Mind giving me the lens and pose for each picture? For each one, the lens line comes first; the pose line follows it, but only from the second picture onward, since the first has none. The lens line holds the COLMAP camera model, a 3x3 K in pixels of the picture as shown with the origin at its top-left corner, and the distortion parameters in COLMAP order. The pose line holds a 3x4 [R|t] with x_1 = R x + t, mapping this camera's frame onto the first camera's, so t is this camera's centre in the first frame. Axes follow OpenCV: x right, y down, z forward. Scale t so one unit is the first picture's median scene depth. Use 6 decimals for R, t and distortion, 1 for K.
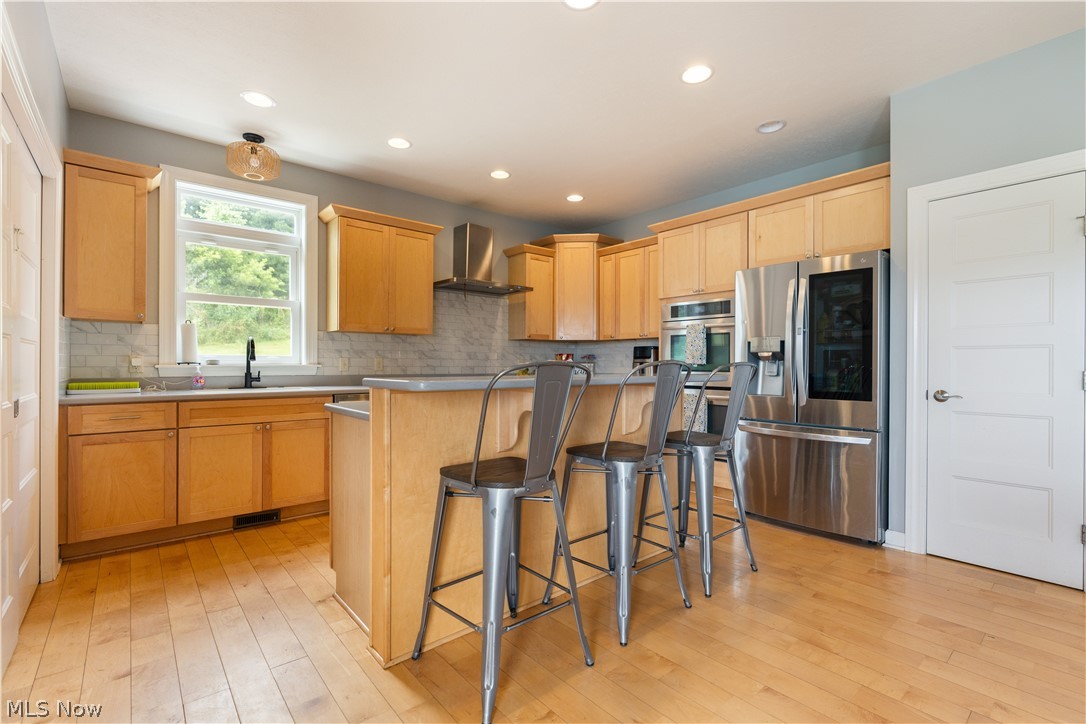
lens RADIAL K [[492.6, 0, 535.2], [0, 492.6, 367.0], [0, 0, 1]] dist [-0.002463, 0.001191]
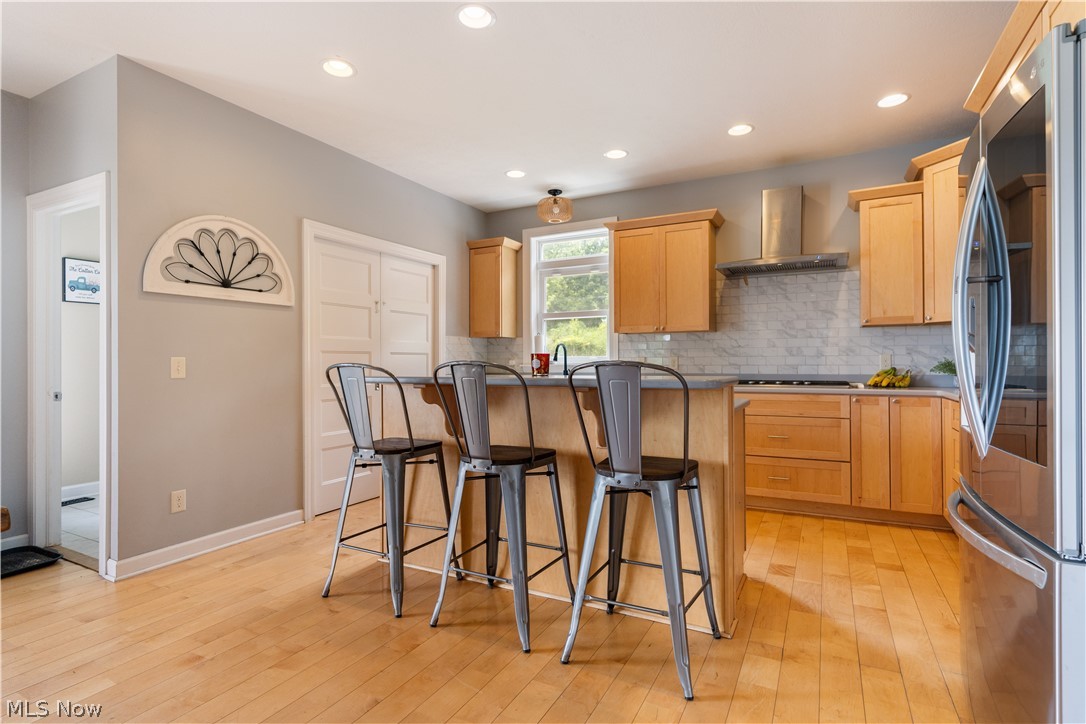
lens RADIAL K [[537.9, 0, 542.0], [0, 537.9, 363.1], [0, 0, 1]] dist [-0.001200, 0.000580]
pose [[0.378054, -0.003823, -0.925776, 0.608401], [0.002960, 0.999991, -0.002921, -0.003160], [0.925779, -0.001636, 0.378062, 0.346956]]
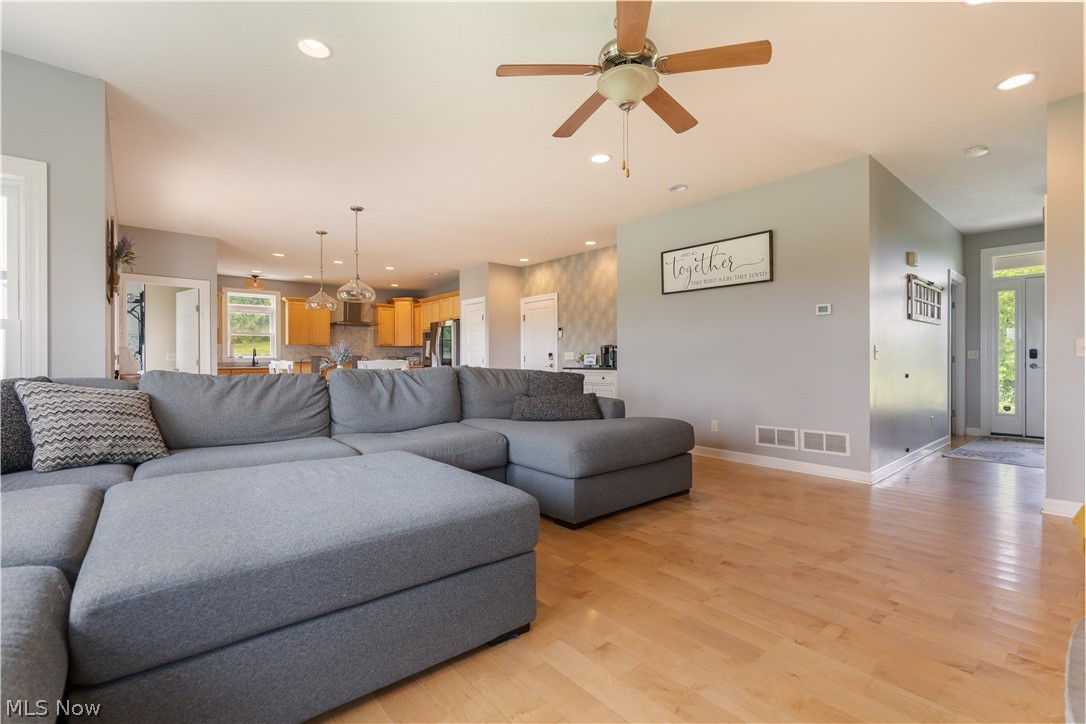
lens RADIAL K [[492.6, 0, 528.3], [0, 492.6, 357.9], [0, 0, 1]] dist [-0.002463, 0.001191]
pose [[0.999848, -0.006730, -0.016095, 0.812019], [0.006585, 0.999937, -0.009088, 0.023309], [0.016155, 0.008981, 0.999829, -1.407075]]
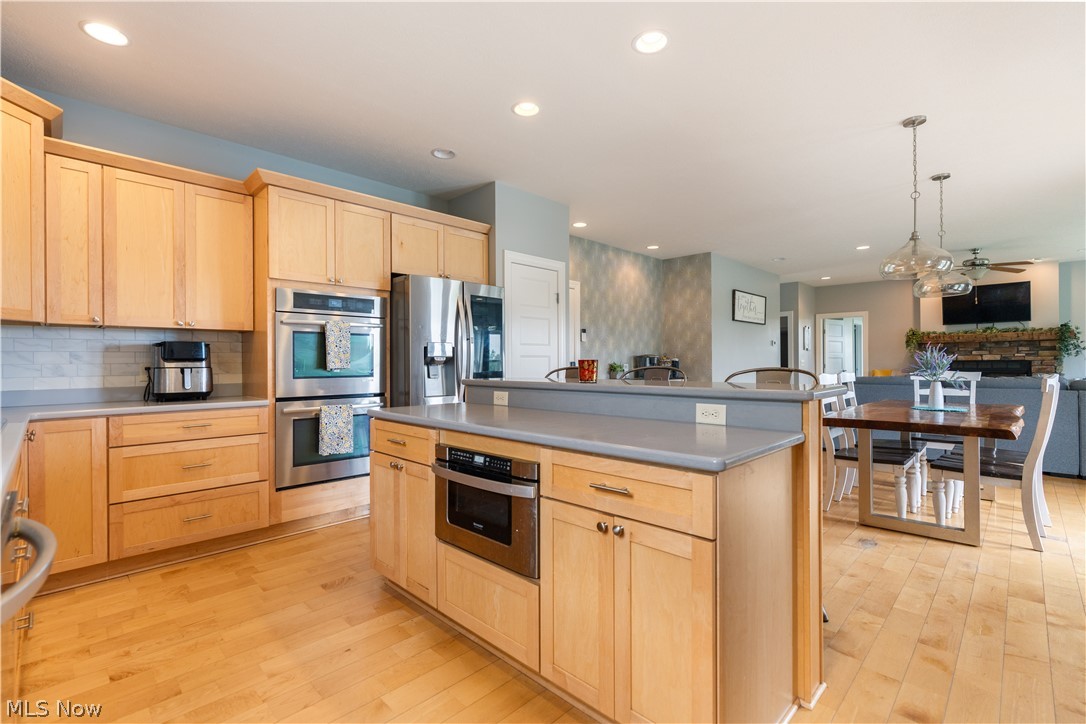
lens RADIAL K [[492.6, 0, 542.1], [0, 492.6, 363.1], [0, 0, 1]] dist [-0.002463, 0.001191]
pose [[-0.094841, -0.004380, 0.995483, -0.498812], [0.009514, 0.999941, 0.005306, -0.014959], [-0.995447, 0.009974, -0.094793, 0.679460]]
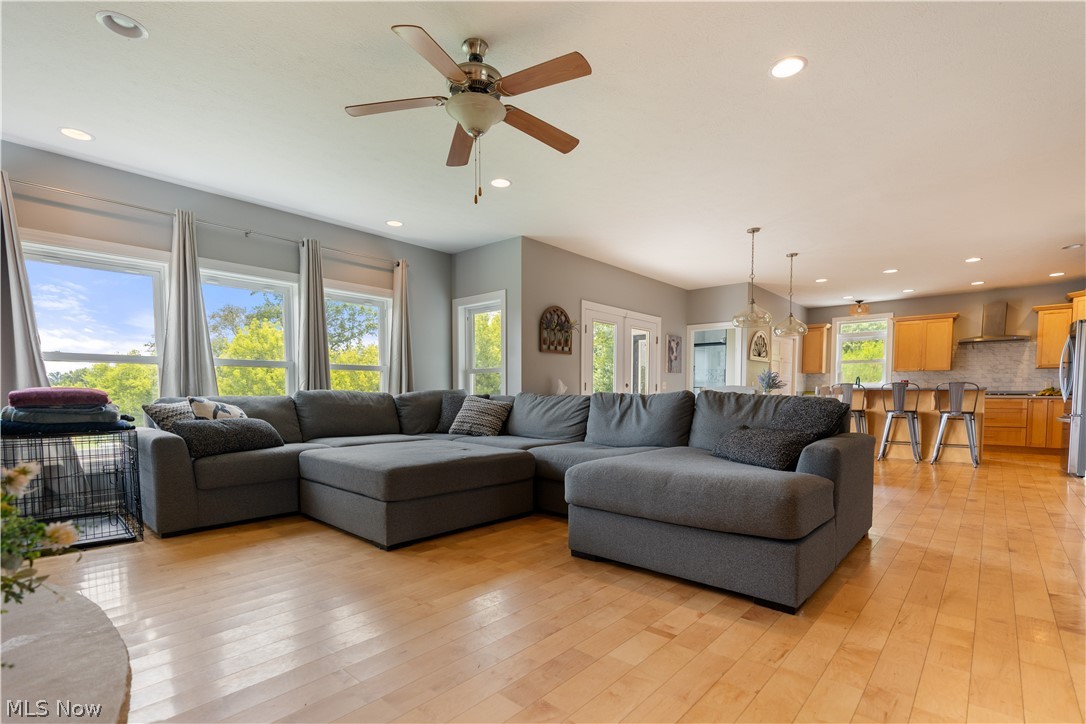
lens RADIAL K [[492.6, 0, 556.3], [0, 492.6, 422.3], [0, 0, 1]] dist [-0.002463, 0.001191]
pose [[0.147005, 0.056456, -0.987523, 1.522010], [-0.003273, 0.998392, 0.056590, 0.035695], [0.989130, -0.005086, 0.146953, -0.837074]]
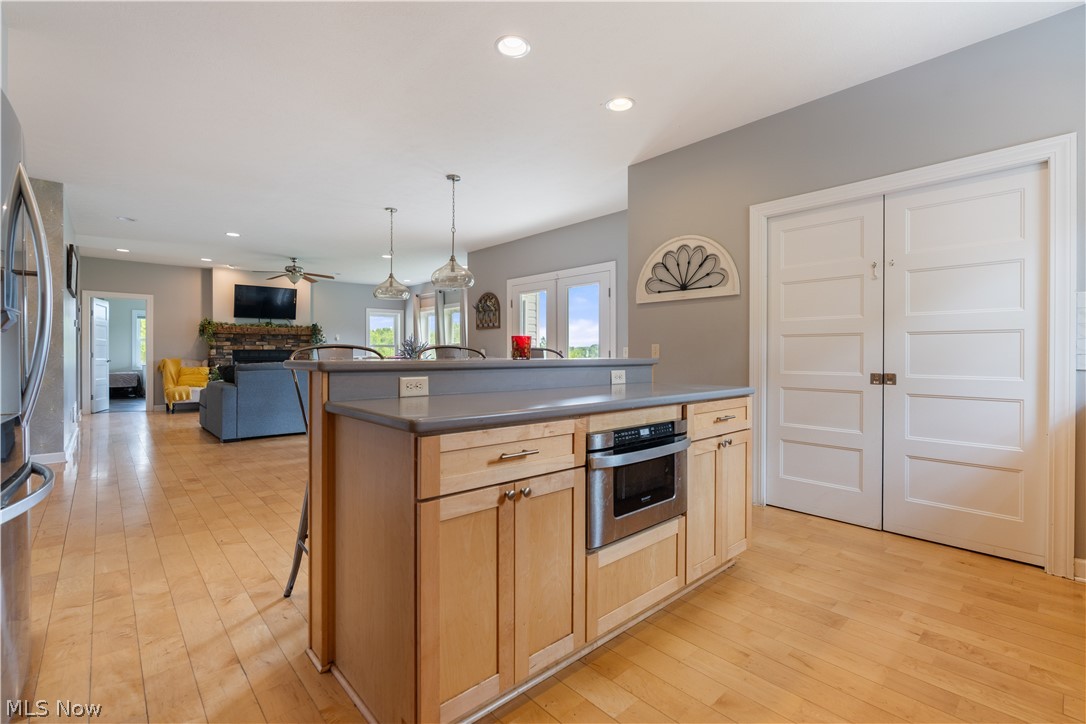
lens RADIAL K [[492.6, 0, 546.1], [0, 492.6, 353.0], [0, 0, 1]] dist [-0.002463, 0.001191]
pose [[-0.999174, -0.005798, -0.040228, 0.030521], [-0.005919, 0.999978, 0.002899, 0.001030], [0.040211, 0.003135, -0.999186, 1.113870]]
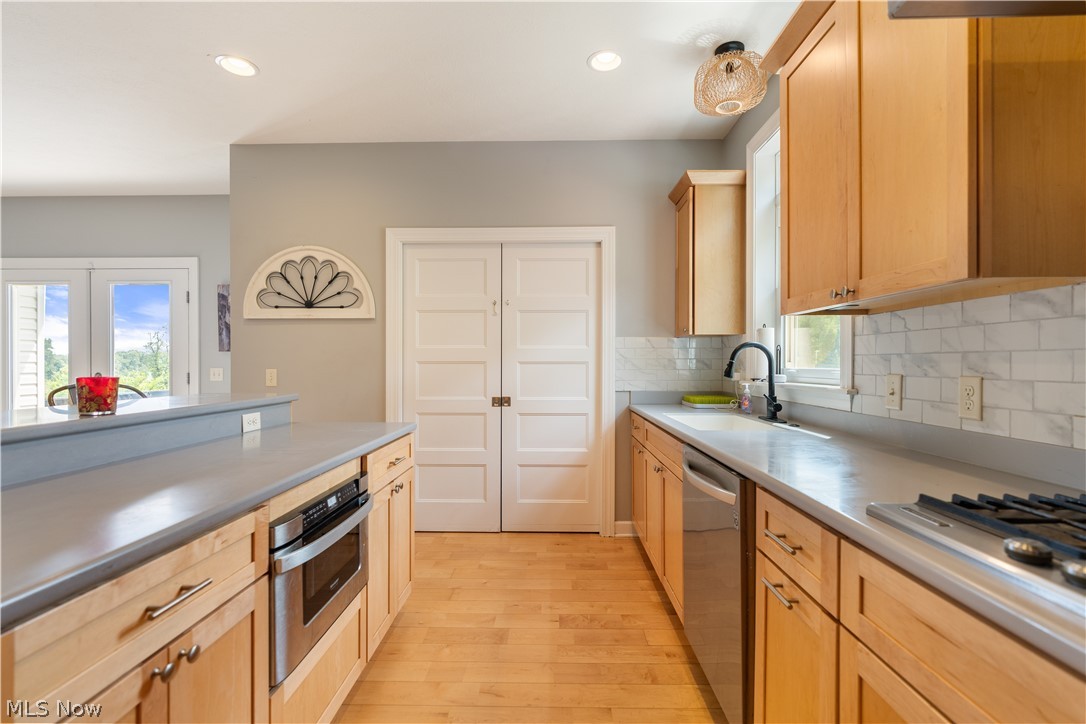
lens RADIAL K [[492.6, 0, 547.1], [0, 492.6, 363.8], [0, 0, 1]] dist [-0.002463, 0.001191]
pose [[-0.657132, -0.002160, -0.753772, 0.087310], [-0.005516, 0.999983, 0.001942, -0.026799], [0.753755, 0.005434, -0.657133, 1.029162]]
